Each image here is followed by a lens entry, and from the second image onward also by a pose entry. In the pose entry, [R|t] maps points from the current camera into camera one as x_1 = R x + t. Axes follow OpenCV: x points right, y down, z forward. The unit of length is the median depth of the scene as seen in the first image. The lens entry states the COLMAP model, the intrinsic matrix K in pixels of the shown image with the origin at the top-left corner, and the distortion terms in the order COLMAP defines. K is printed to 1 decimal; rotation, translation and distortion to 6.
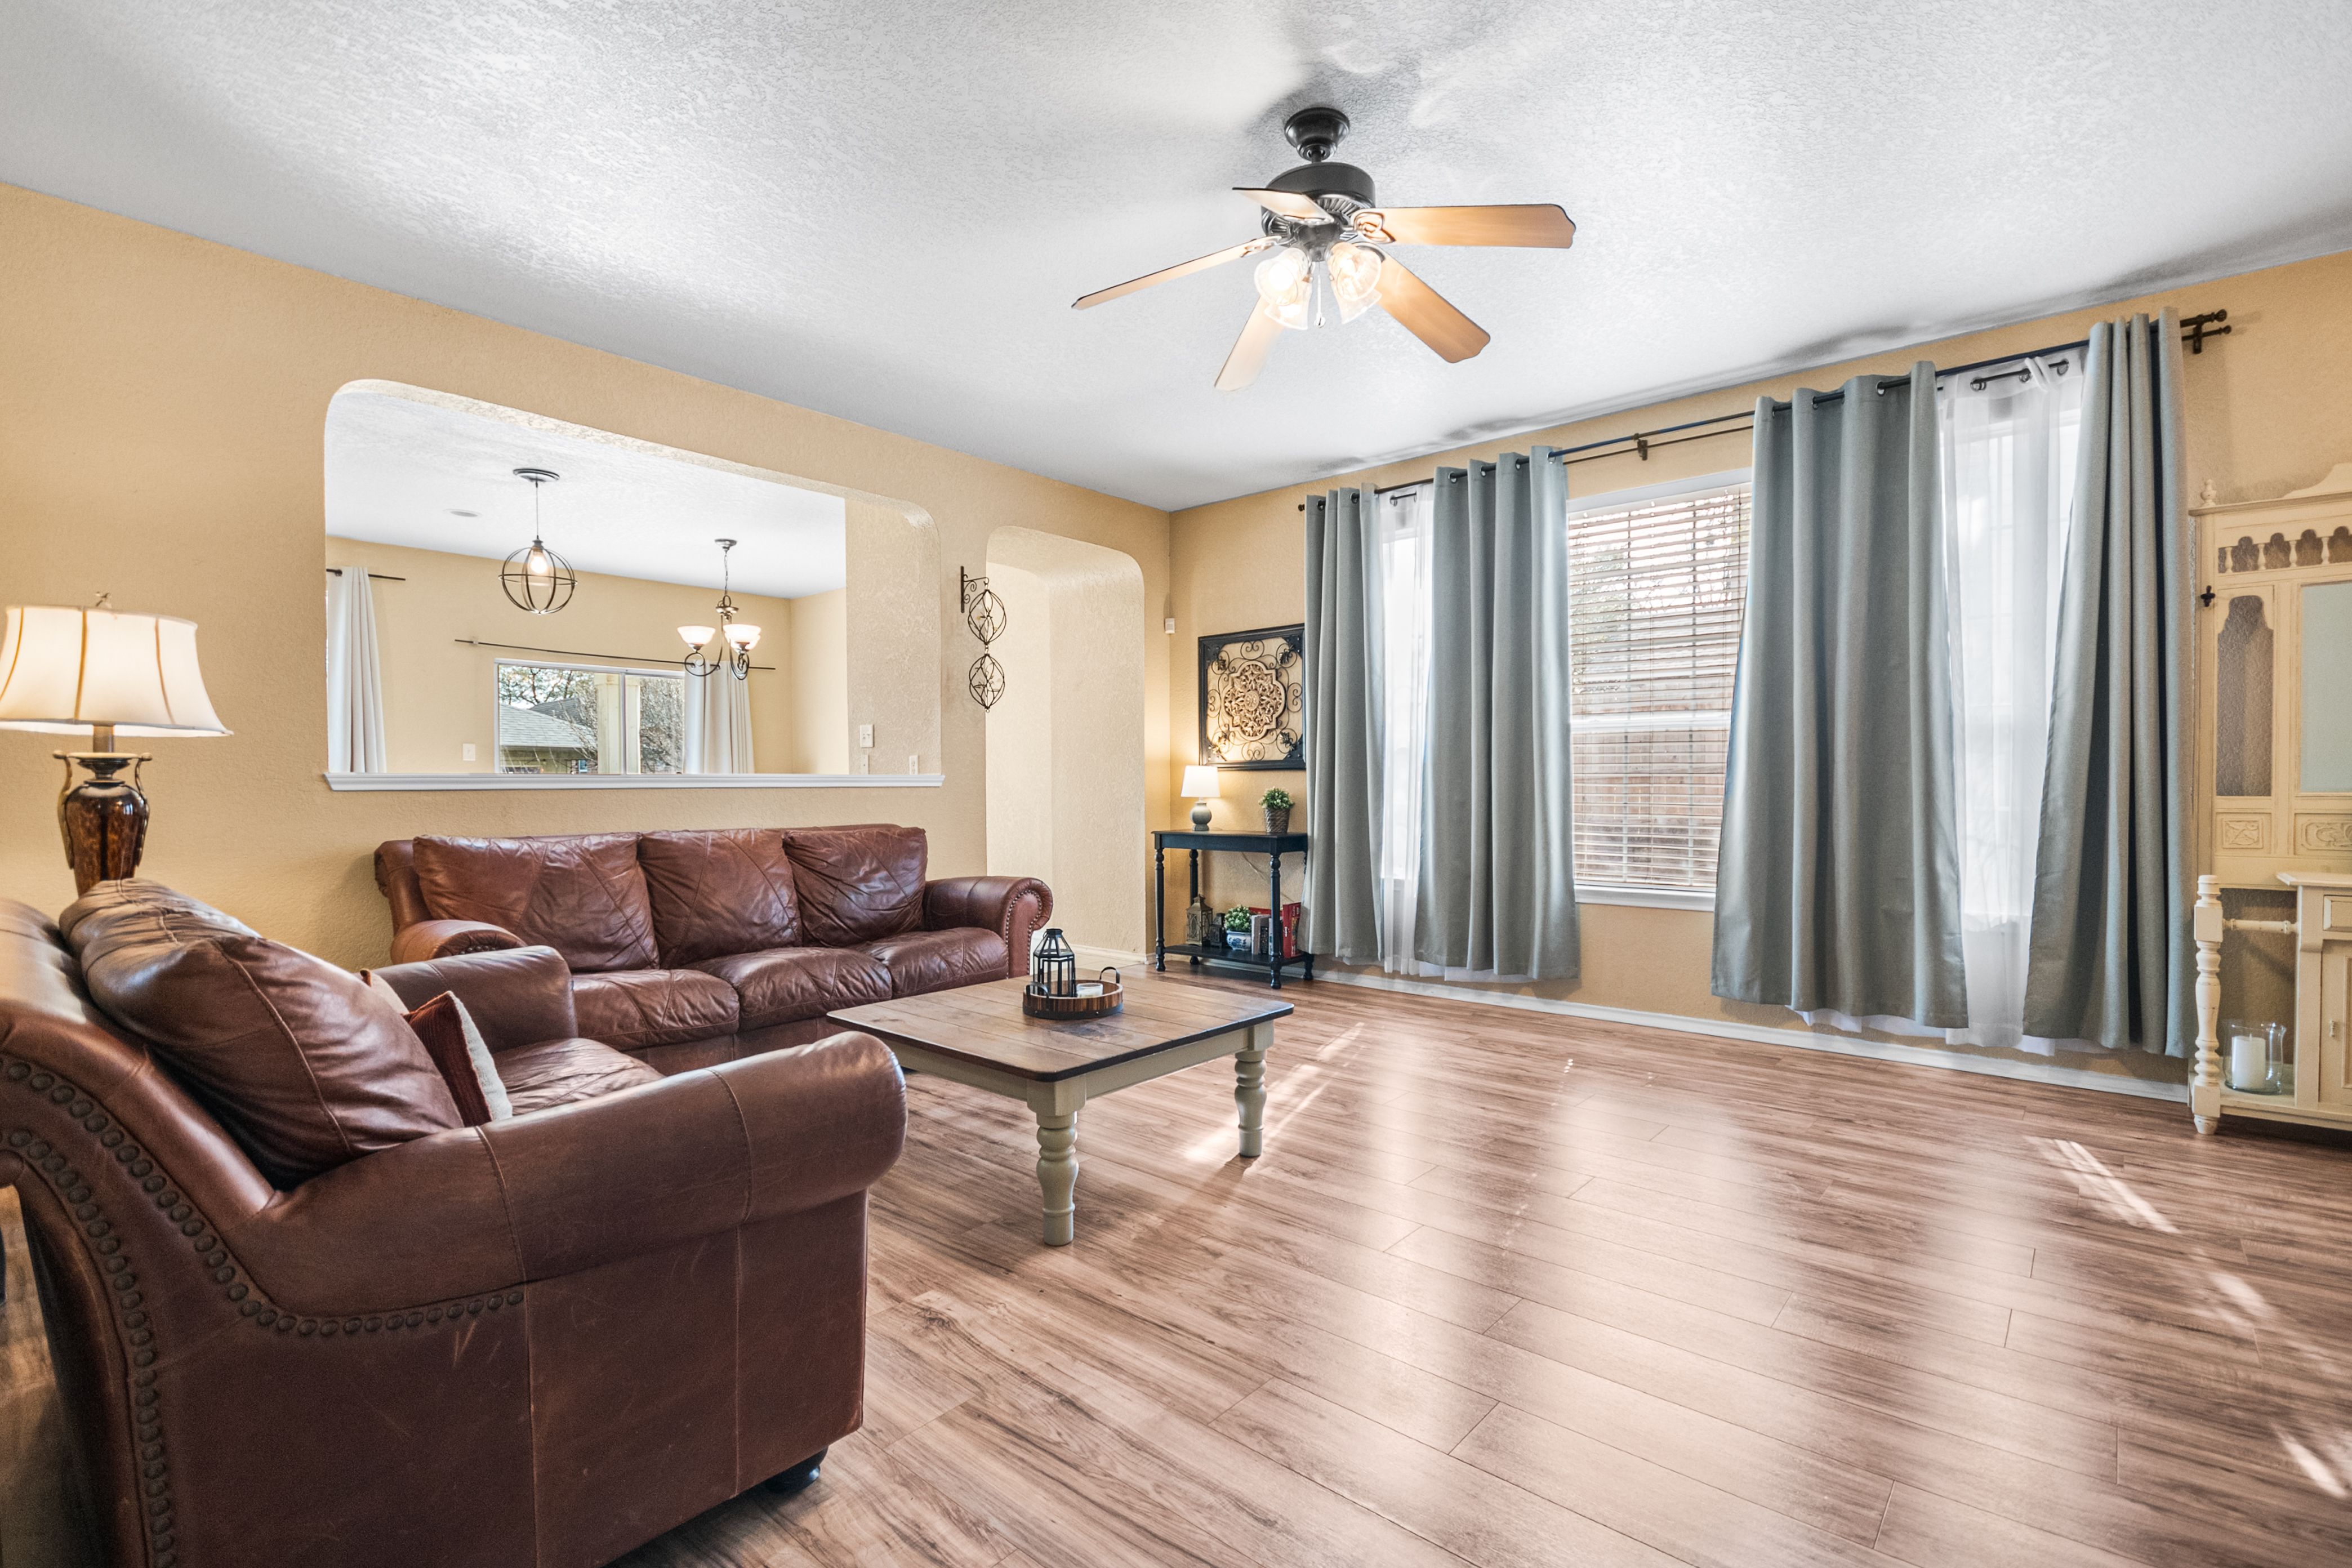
lens RADIAL K [[1056.0, 0, 1176.0], [0, 1056.0, 784.0], [0, 0, 1]] dist [-0.002808, -0.000135]
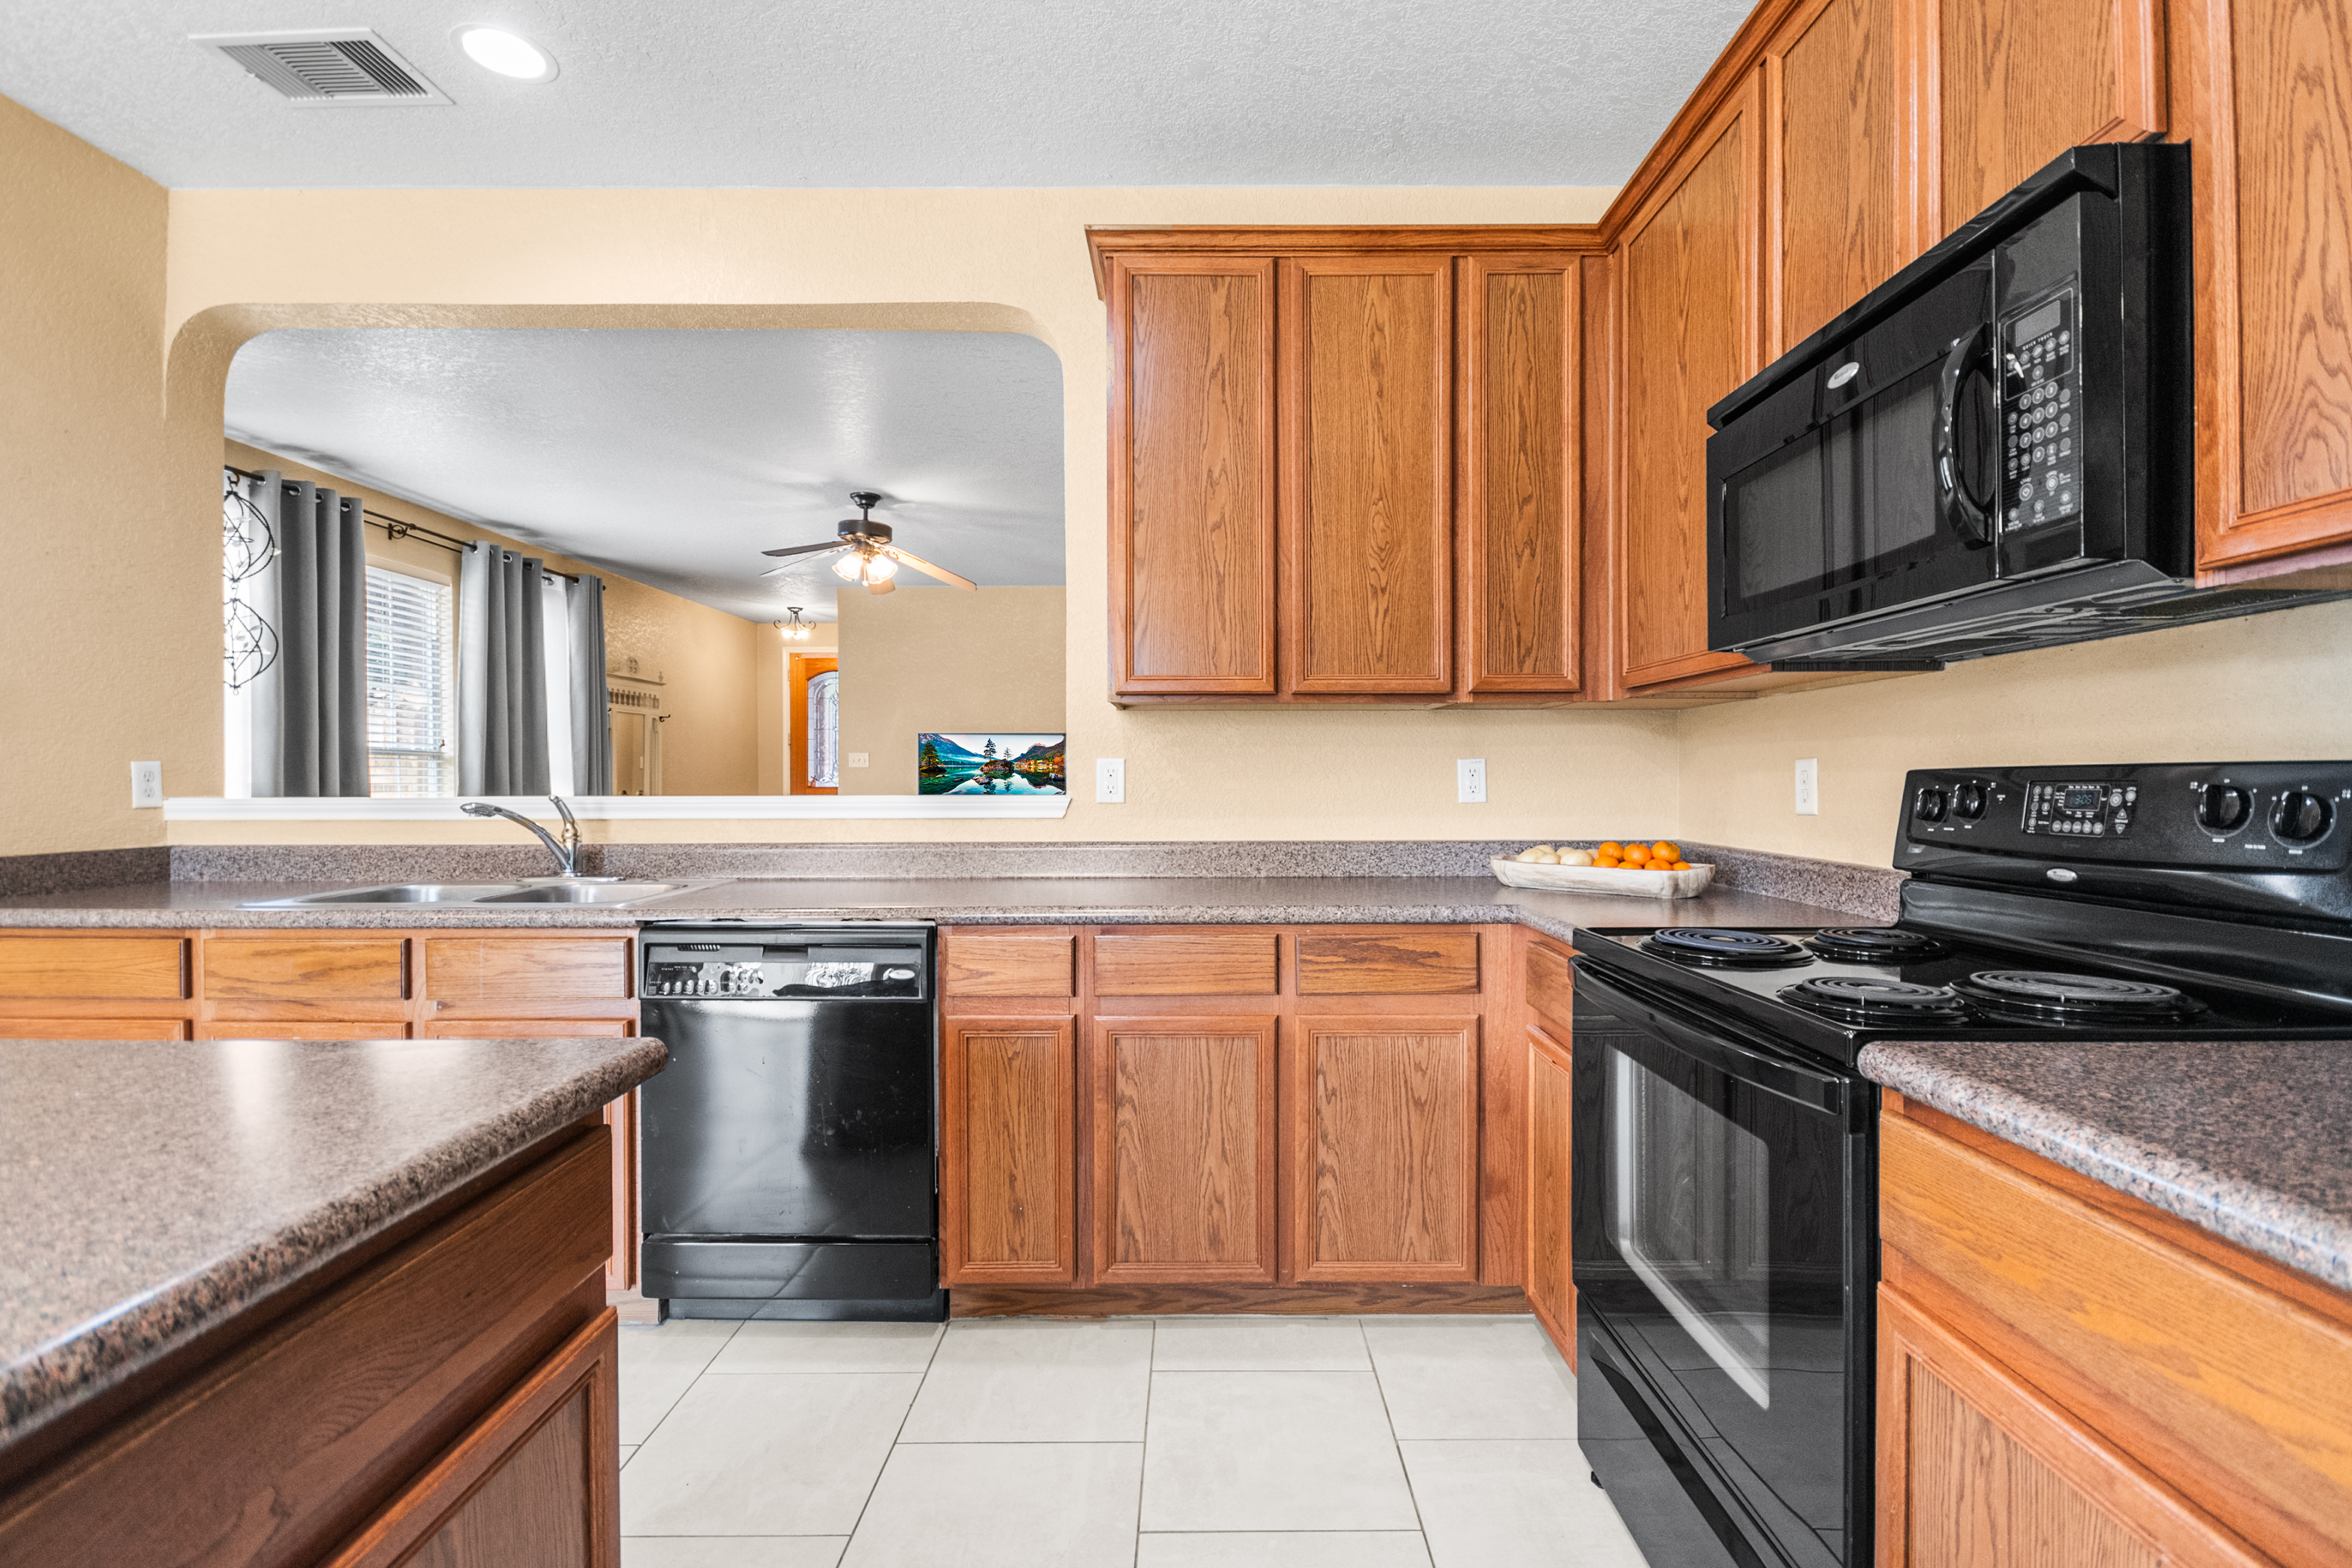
lens RADIAL K [[1042.6, 0, 1210.5], [0, 1042.6, 784.7], [0, 0, 1]] dist [-0.002412, -0.000217]
pose [[-0.667508, -0.003572, 0.744594, -1.264895], [0.007037, 0.999914, 0.011106, -0.020430], [-0.744569, 0.012653, -0.667425, 1.215681]]
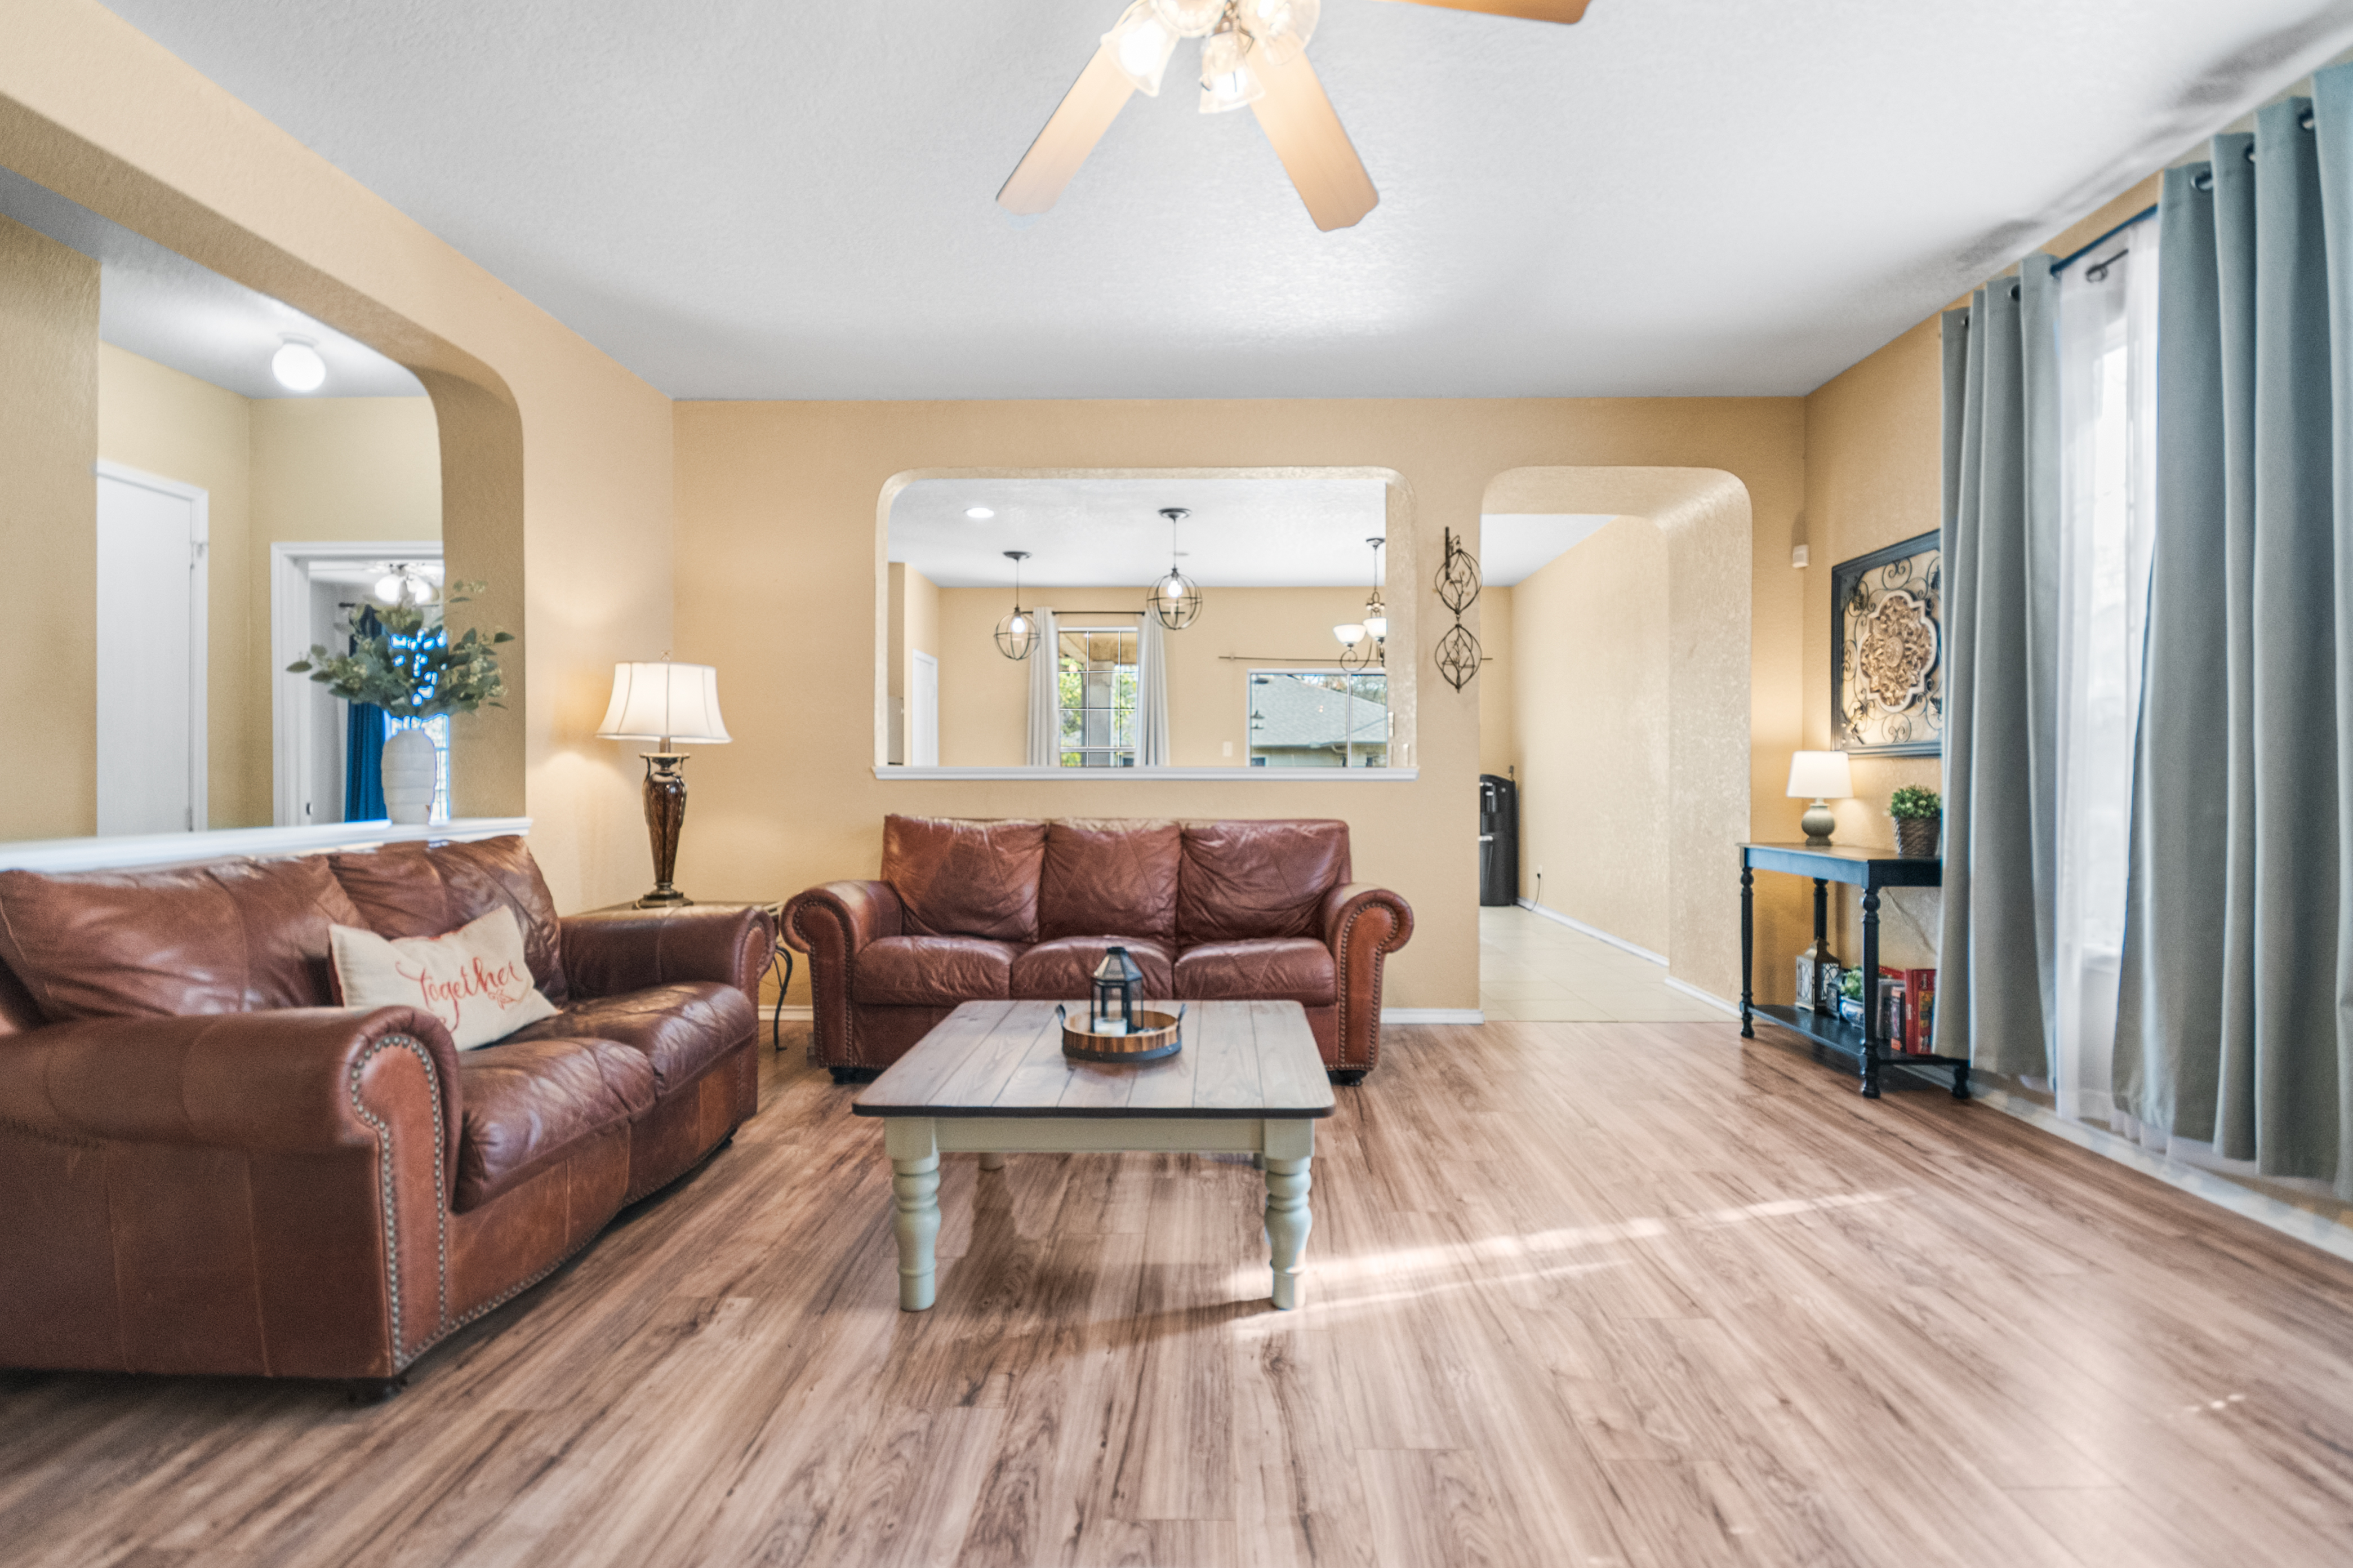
lens RADIAL K [[1035.5, 0, 1197.8], [0, 1035.5, 776.1], [0, 0, 1]] dist [0.012004, -0.011253]
pose [[0.652788, 0.004256, -0.757528, 0.386512], [-0.003896, 0.999990, 0.002261, -0.001962], [0.757530, 0.001476, 0.652798, 0.349561]]
